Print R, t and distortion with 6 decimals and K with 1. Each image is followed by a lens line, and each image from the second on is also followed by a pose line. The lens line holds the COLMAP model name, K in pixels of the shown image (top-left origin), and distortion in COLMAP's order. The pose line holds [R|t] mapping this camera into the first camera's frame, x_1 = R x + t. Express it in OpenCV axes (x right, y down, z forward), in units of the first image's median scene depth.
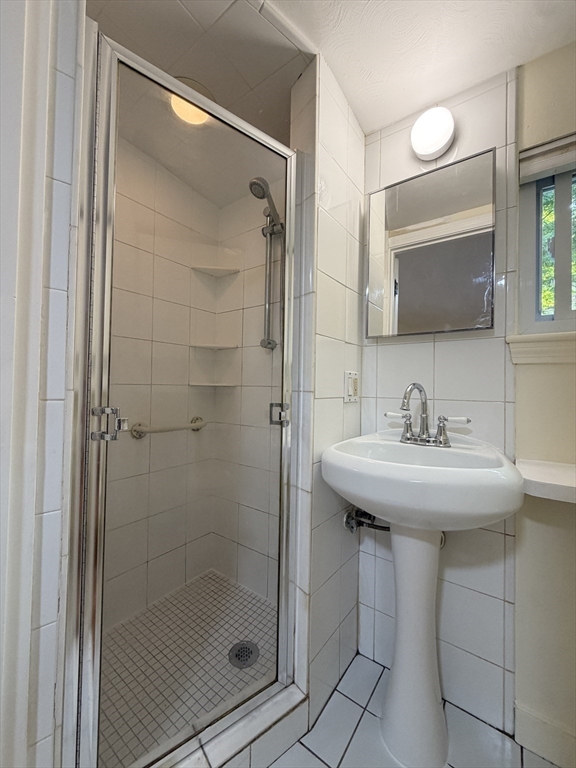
lens RADIAL K [[307.2, 0, 287.8], [0, 307.2, 382.6], [0, 0, 1]] dist [-0.002861, 0.000915]
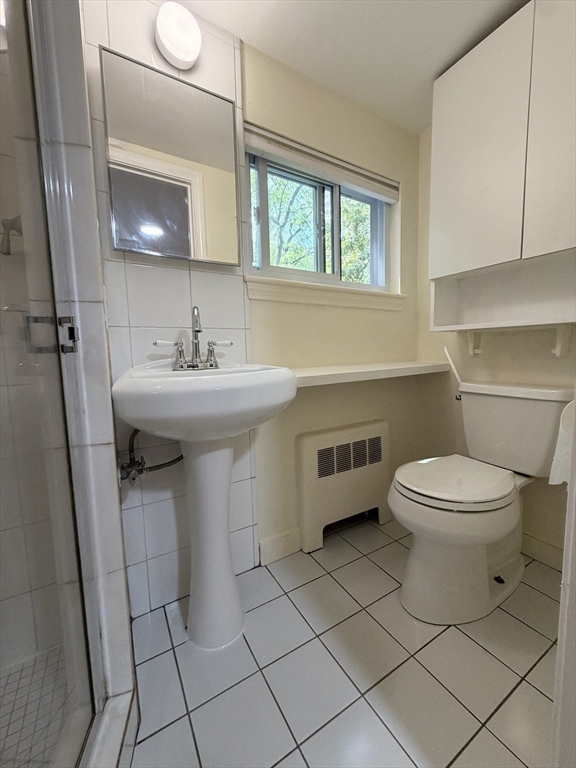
lens RADIAL K [[307.2, 0, 288.5], [0, 307.2, 382.1], [0, 0, 1]] dist [-0.002861, 0.000915]
pose [[0.391784, -0.117113, 0.912573, -0.396705], [0.015339, 0.992559, 0.120793, 0.127471], [-0.919929, -0.033327, 0.390665, 0.325097]]
